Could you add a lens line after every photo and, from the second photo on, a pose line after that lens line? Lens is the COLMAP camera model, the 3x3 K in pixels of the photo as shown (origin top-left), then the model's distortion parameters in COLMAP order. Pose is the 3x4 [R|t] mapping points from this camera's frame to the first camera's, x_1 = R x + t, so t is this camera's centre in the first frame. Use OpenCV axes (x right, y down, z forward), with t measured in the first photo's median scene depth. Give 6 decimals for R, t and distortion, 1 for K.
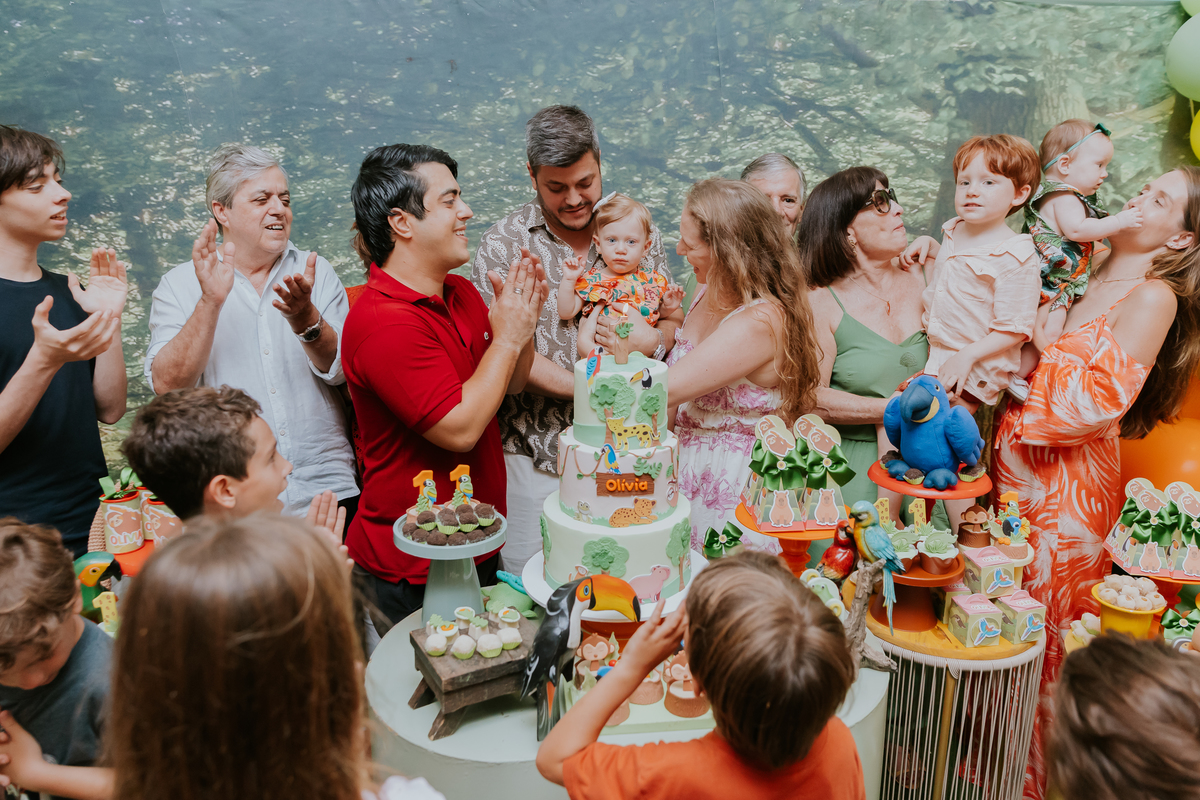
lens RADIAL K [[826.2, 0, 589.8], [0, 826.2, 372.4], [0, 0, 1]] dist [-0.011375, 0.008049]
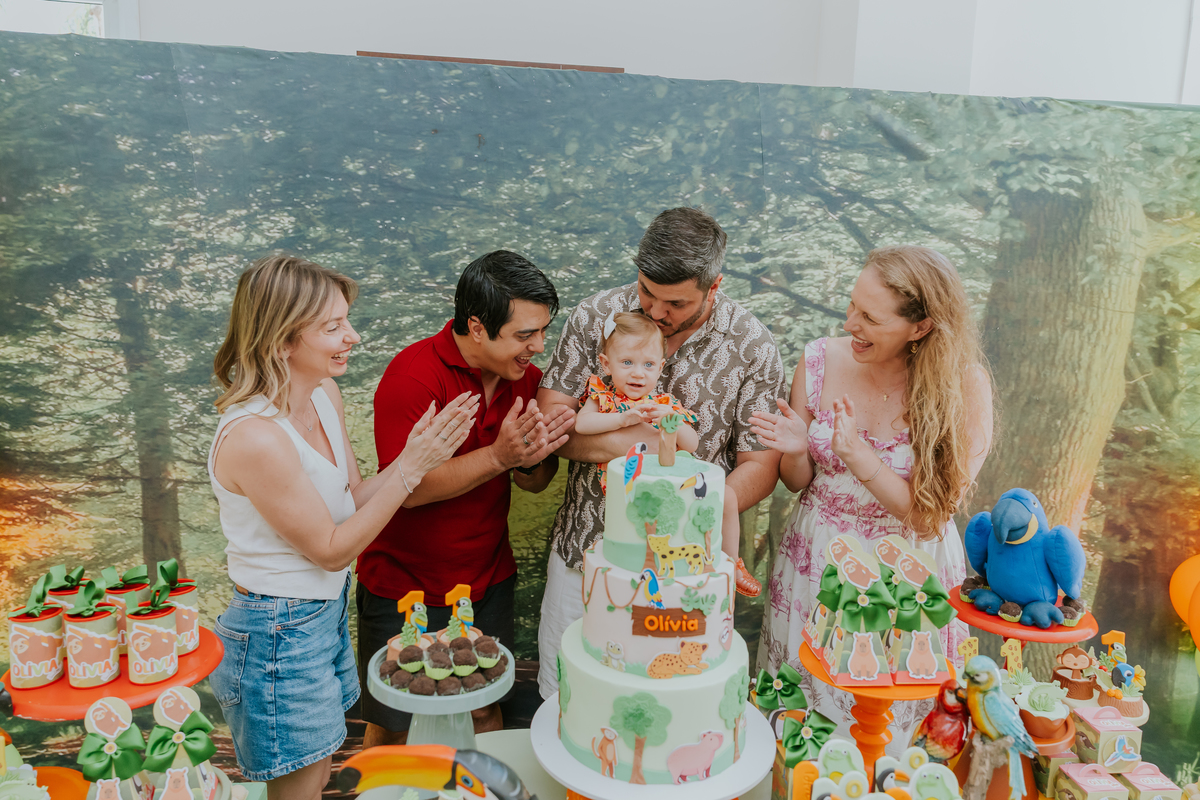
lens RADIAL K [[770.4, 0, 607.7], [0, 770.4, 401.8], [0, 0, 1]] dist [-0.007409, 0.002707]
pose [[0.999255, 0.038050, 0.006434, -0.015028], [-0.037342, 0.995465, -0.087495, -0.002486], [-0.009734, 0.087189, 0.996144, 0.144669]]
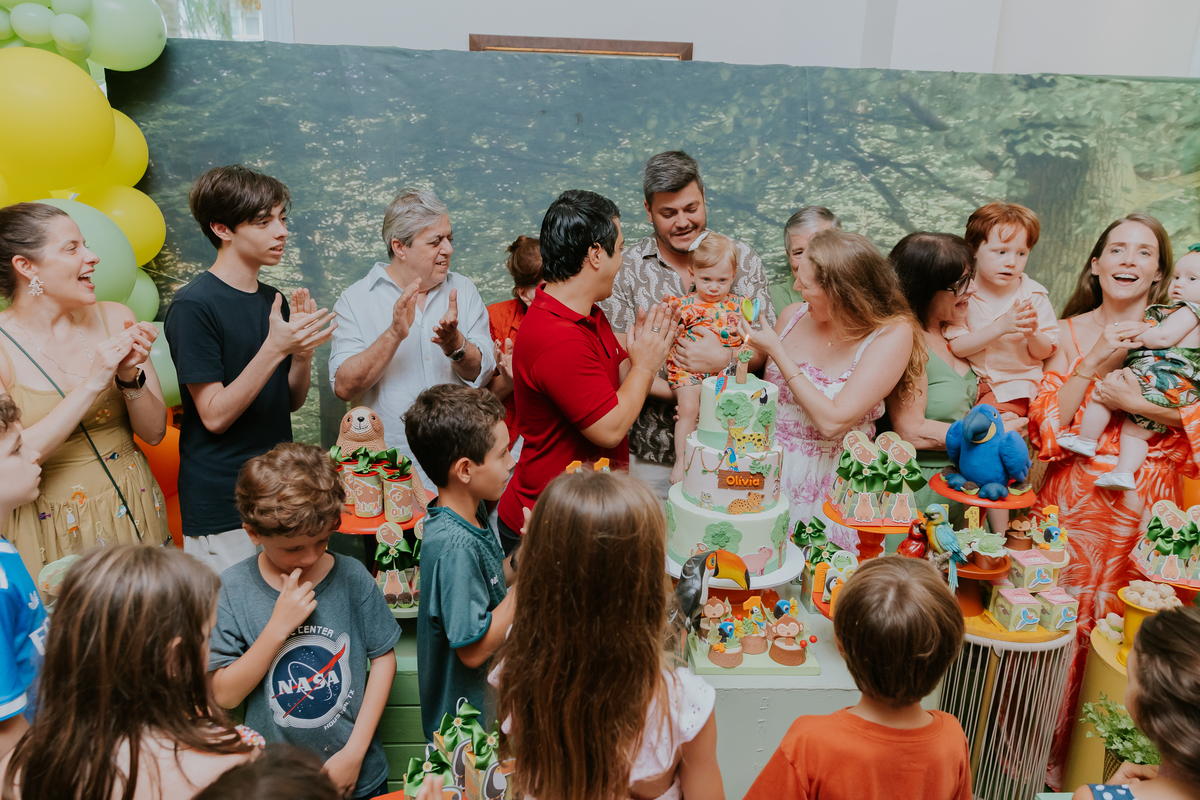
lens RADIAL K [[770.4, 0, 593.1], [0, 770.4, 390.5], [0, 0, 1]] dist [-0.007409, 0.002707]
pose [[0.997584, 0.049498, -0.048737, -0.071749], [-0.048749, 0.998676, 0.016438, -0.004451], [0.049486, -0.014022, 0.998676, -0.094049]]
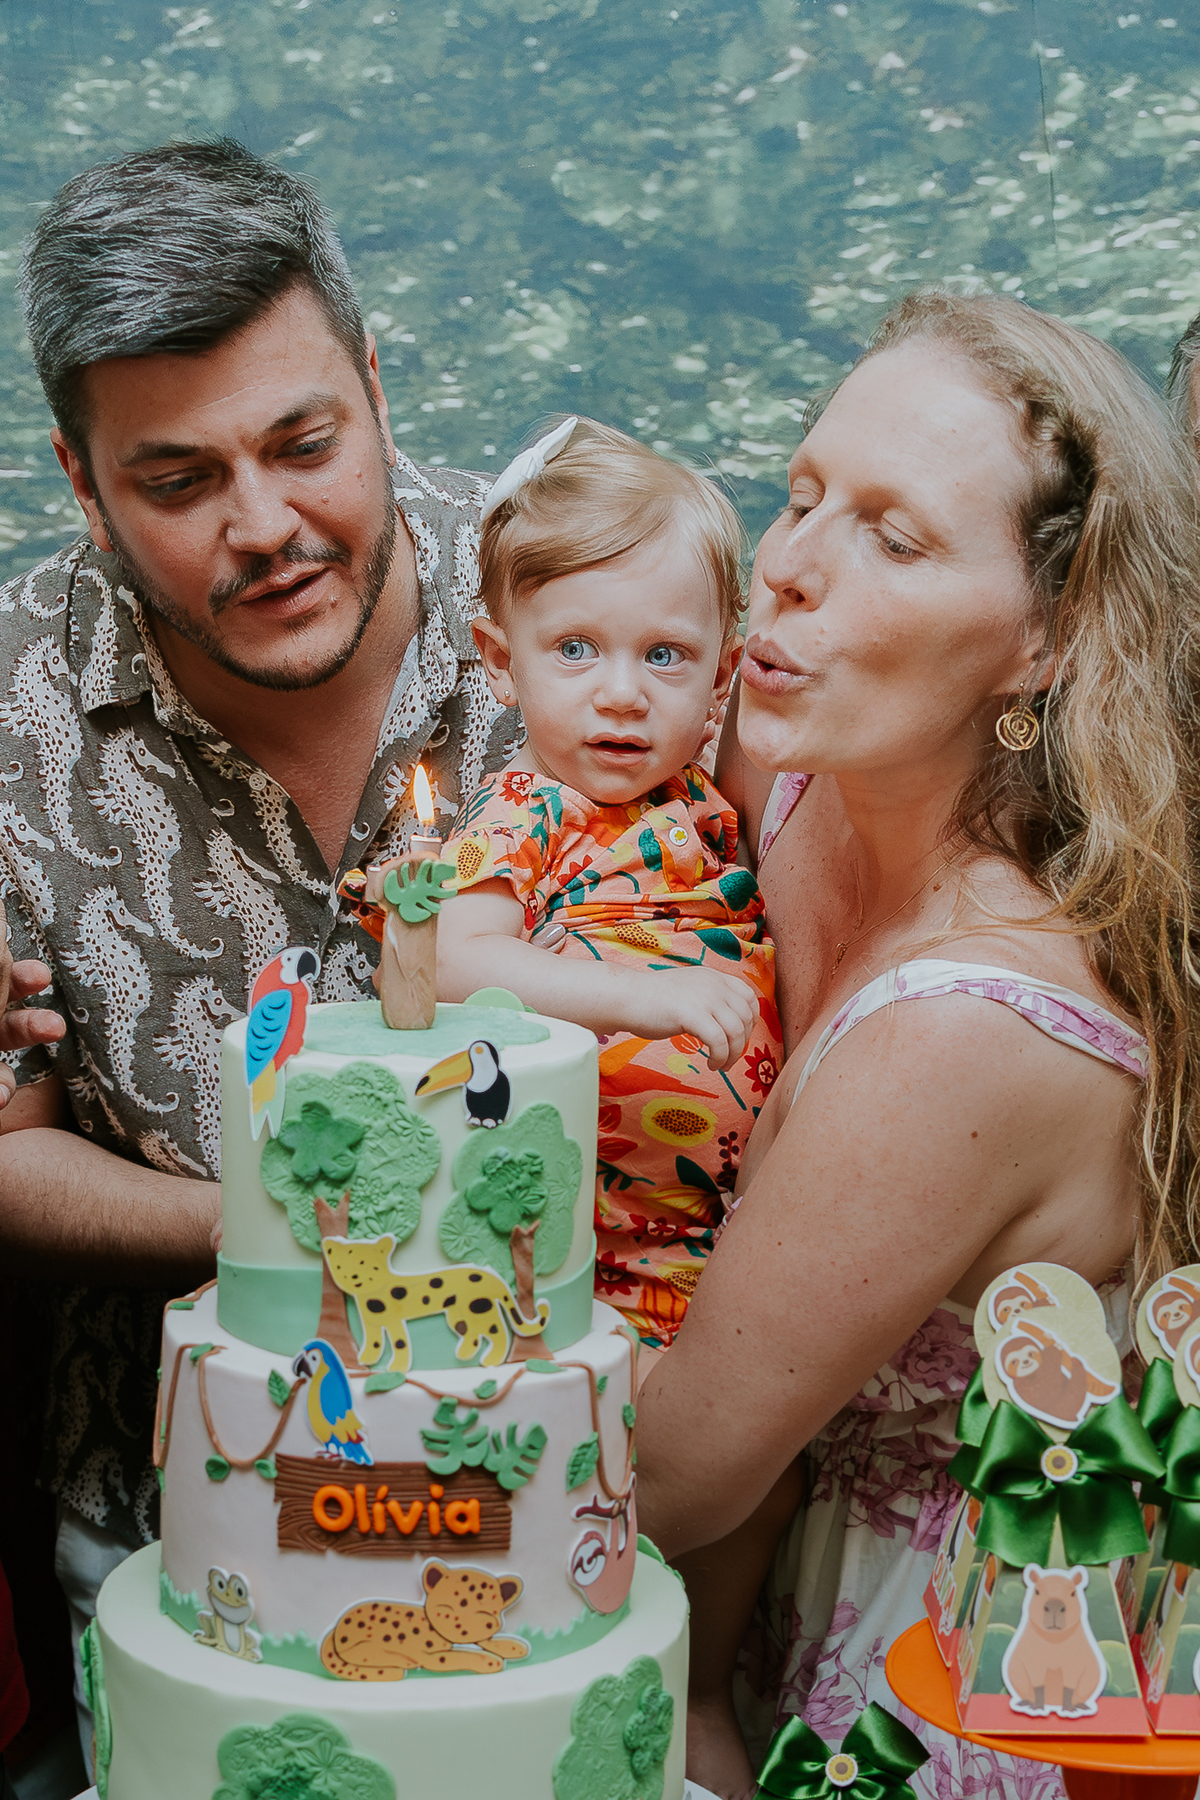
lens RADIAL K [[1155.7, 0, 510.8], [0, 1155.7, 875.2], [0, 0, 1]] dist [-0.007409, 0.002707]
pose [[0.995232, 0.024096, -0.094511, 0.040226], [-0.034618, 0.993181, -0.111320, -0.036540], [0.091184, 0.114061, 0.989280, 0.670110]]
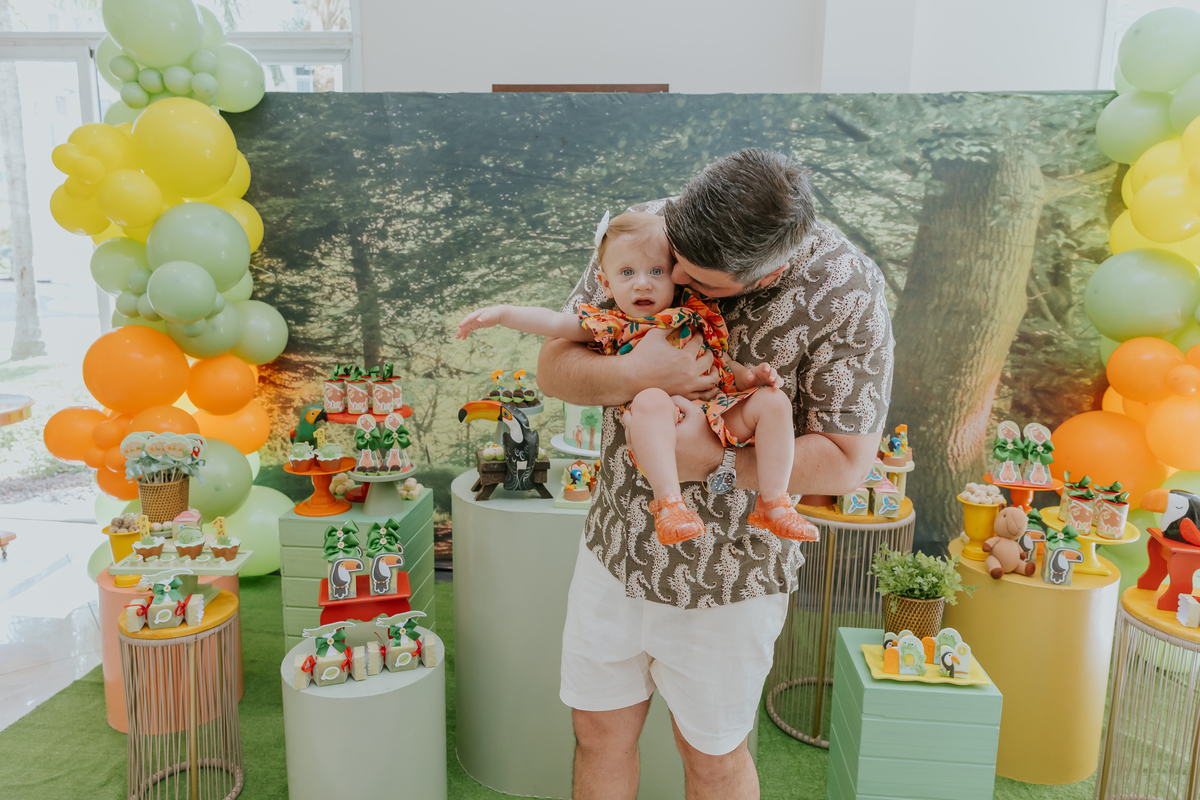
lens RADIAL K [[770.4, 0, 606.6], [0, 770.4, 398.1], [0, 0, 1]] dist [-0.007409, 0.002707]
pose [[0.980465, 0.058717, -0.187726, 0.189081], [-0.067627, 0.996851, -0.041409, 0.135347], [0.184703, 0.053295, 0.981348, -0.307008]]
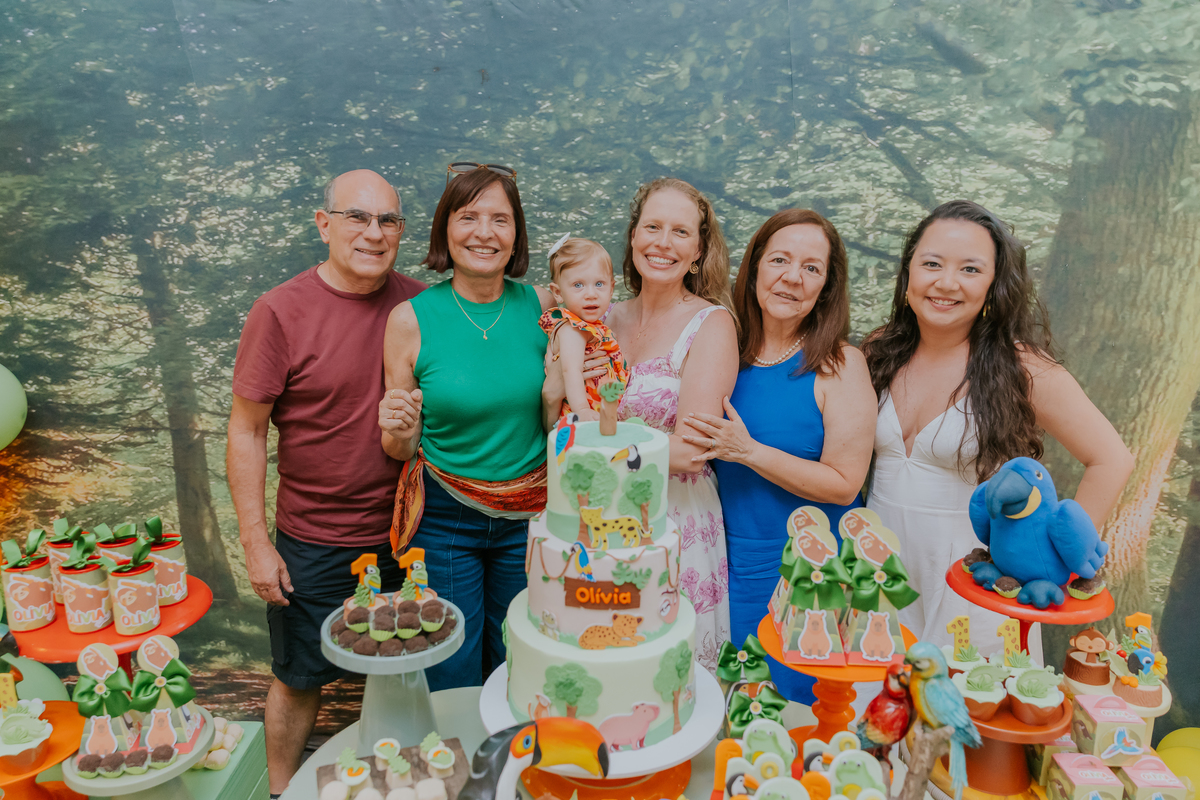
lens RADIAL K [[815.8, 0, 584.3], [0, 815.8, 407.0], [0, 0, 1]] dist [-0.005717, 0.000631]
pose [[0.991638, 0.040566, -0.122511, 0.061561], [-0.040336, 0.999177, 0.004364, -0.022114], [0.122587, 0.000614, 0.992458, 0.136410]]
